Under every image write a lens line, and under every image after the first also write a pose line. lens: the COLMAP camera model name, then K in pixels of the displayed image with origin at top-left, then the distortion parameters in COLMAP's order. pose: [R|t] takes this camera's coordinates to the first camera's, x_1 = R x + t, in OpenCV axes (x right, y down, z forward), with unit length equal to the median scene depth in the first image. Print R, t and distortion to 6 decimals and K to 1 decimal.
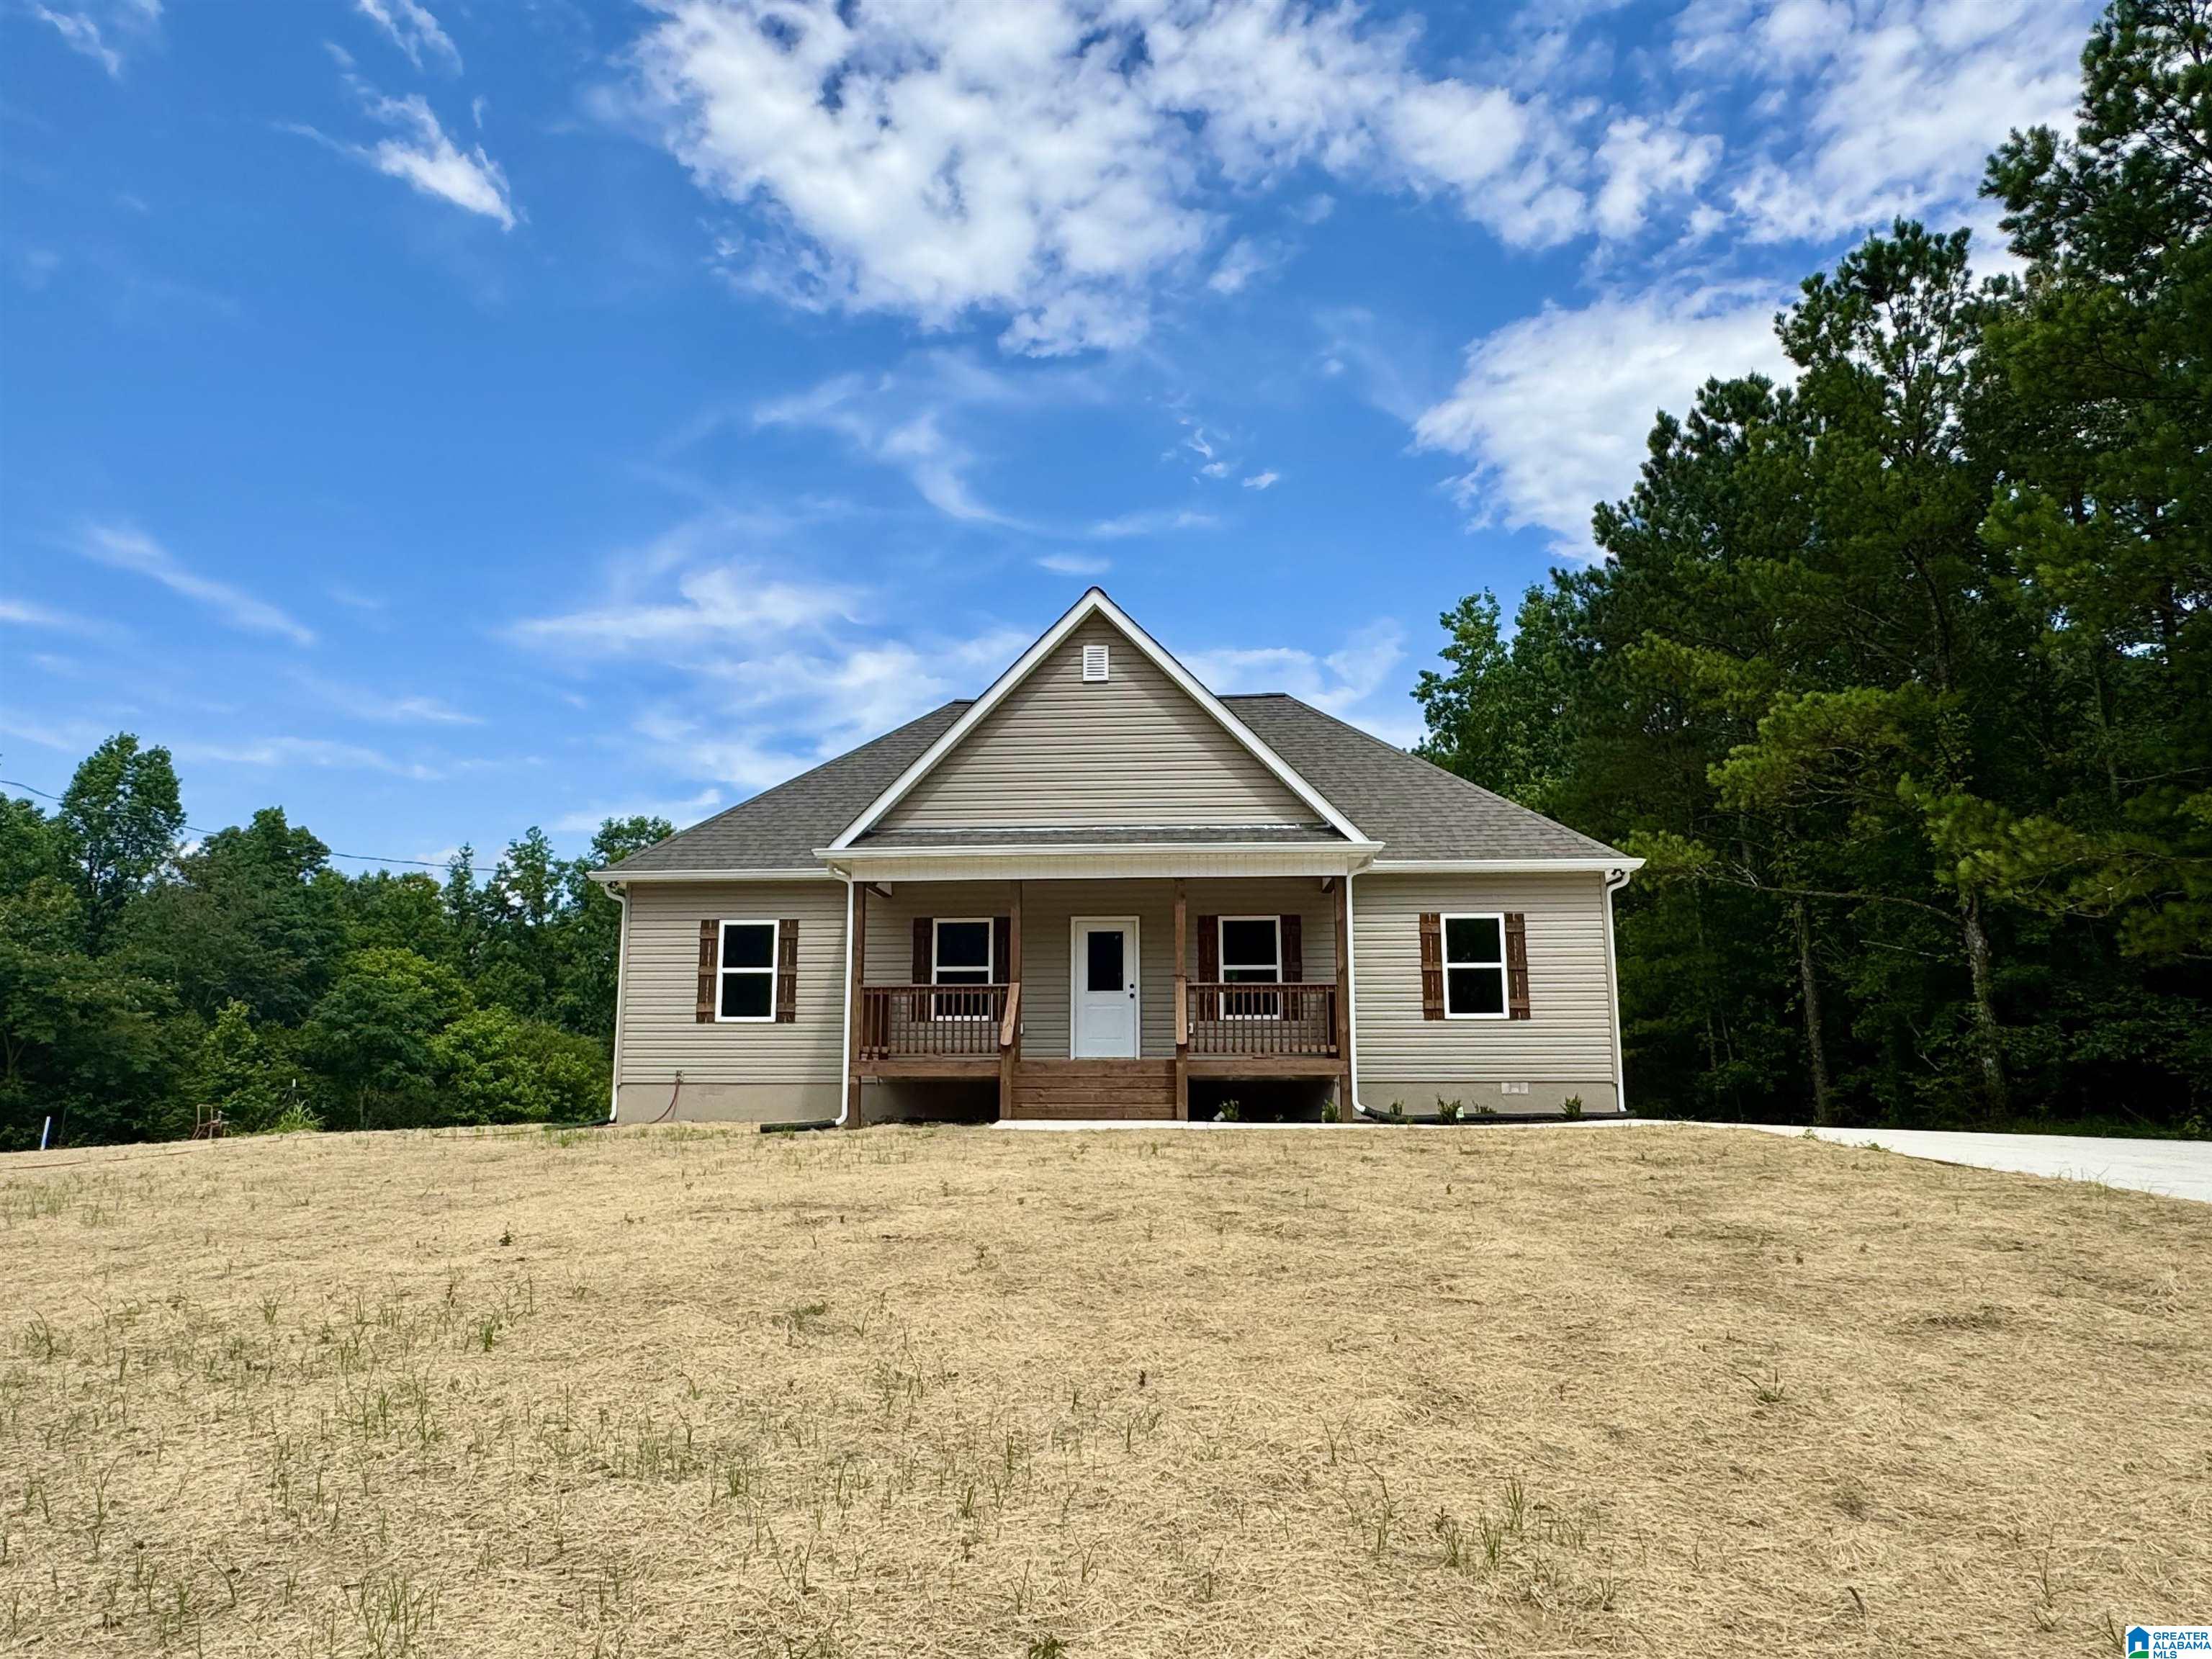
lens RADIAL K [[1410.4, 0, 1090.3], [0, 1410.4, 842.7], [0, 0, 1]] dist [0.017251, -0.011274]
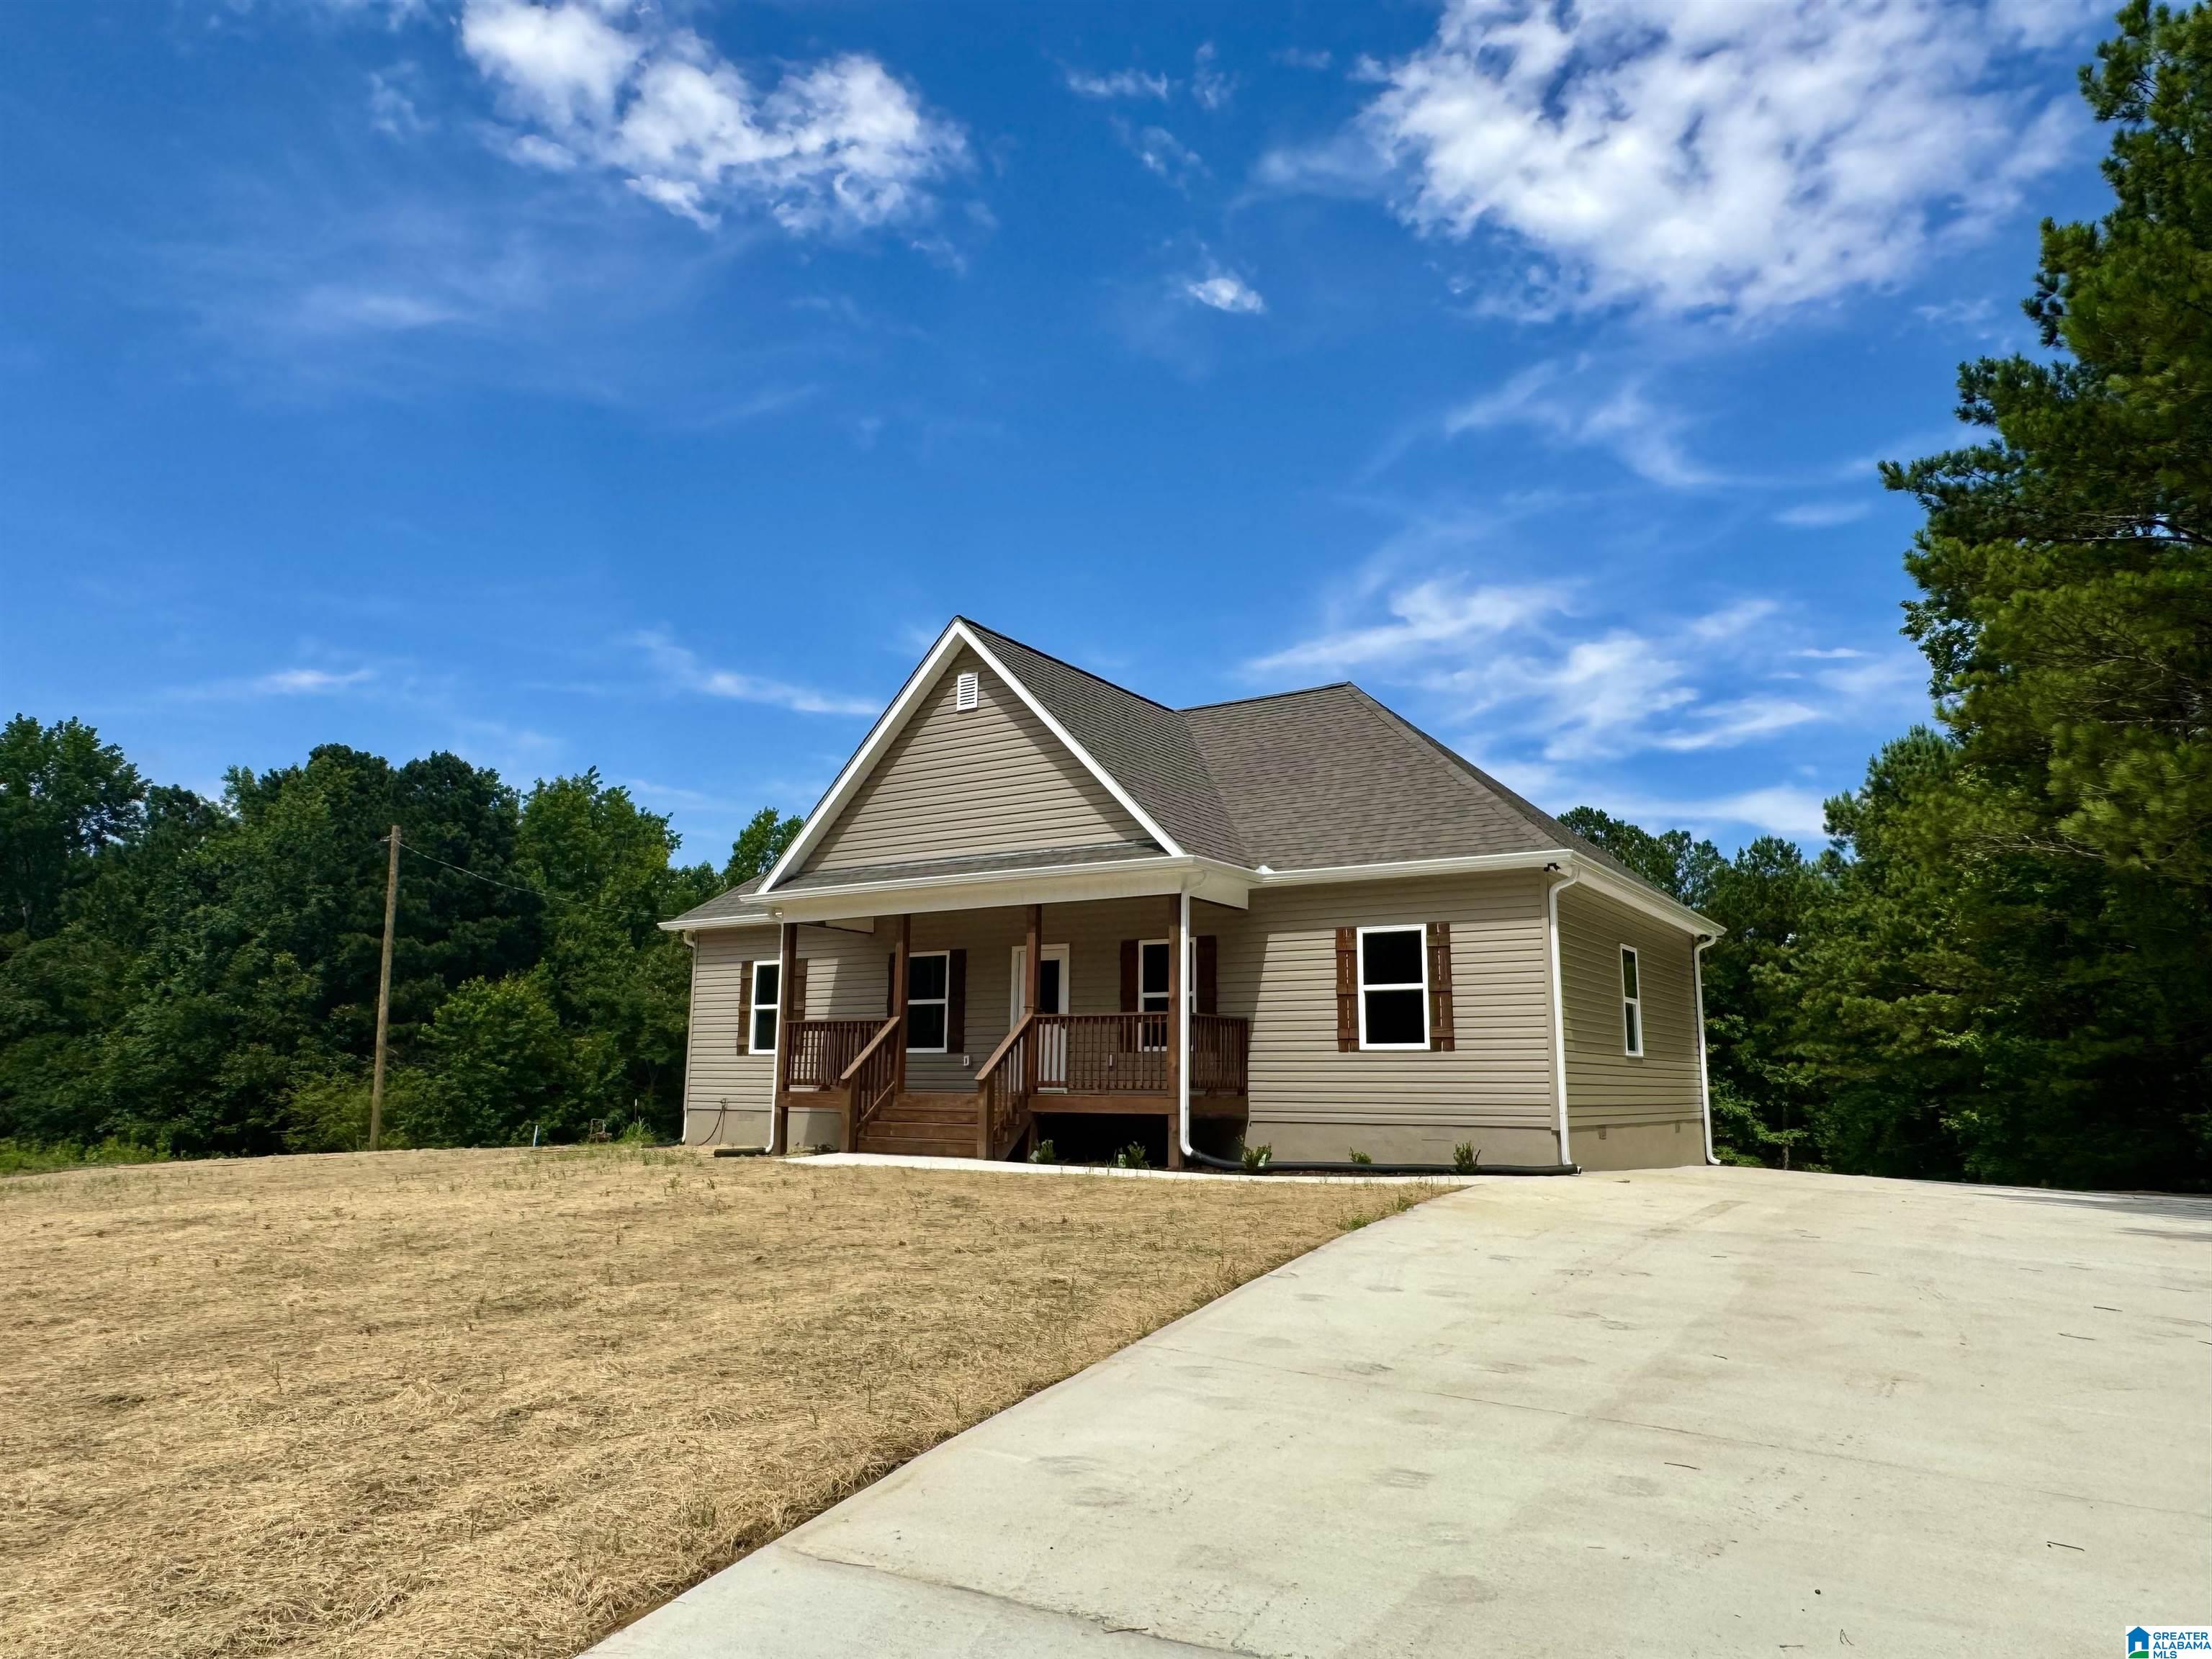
lens RADIAL K [[1432.0, 0, 1088.2], [0, 1432.0, 801.5], [0, 0, 1]] dist [-0.004689, 0.001908]
pose [[0.873626, -0.086309, -0.478882, 0.534197], [0.068128, 0.996146, -0.055250, 0.010683], [0.481804, 0.015643, 0.876139, 0.153237]]
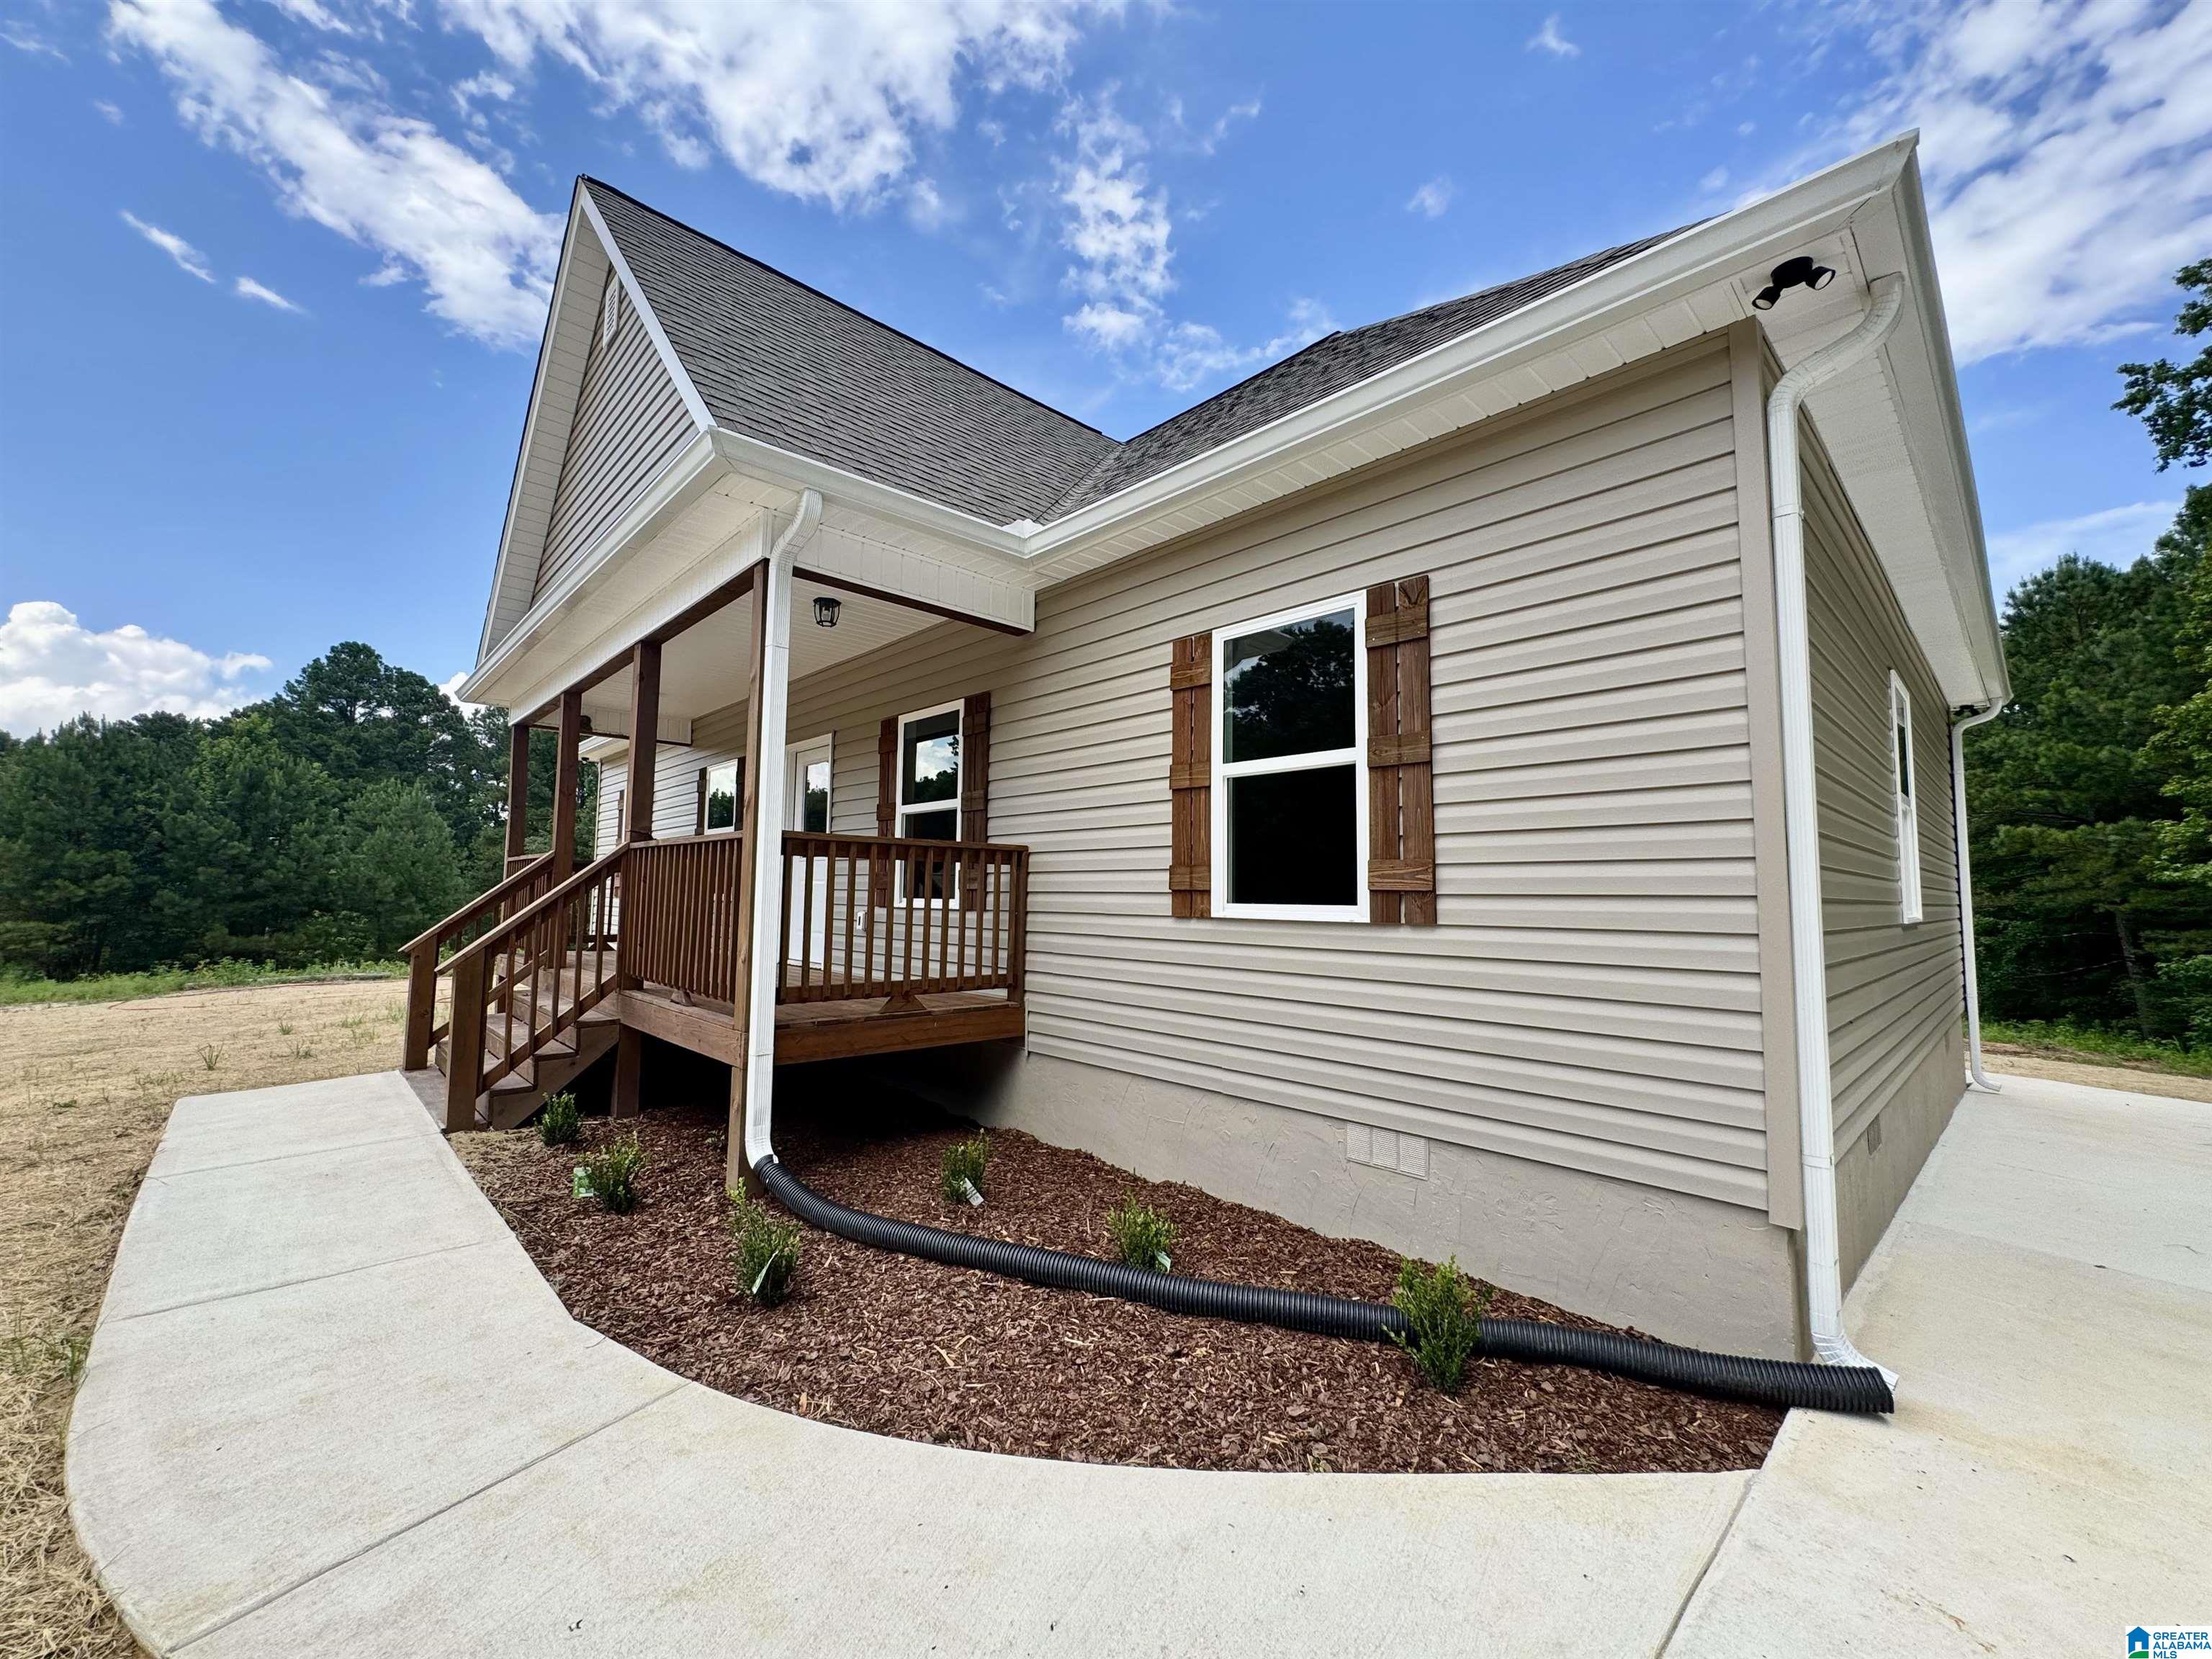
lens RADIAL K [[887.0, 0, 1090.3], [0, 887.0, 831.2], [0, 0, 1]] dist [0.002688, 0.001046]
pose [[0.734359, -0.039938, -0.677585, 0.380952], [0.096699, 0.994241, 0.046200, 0.088648], [0.671837, -0.099449, 0.733992, 0.809933]]
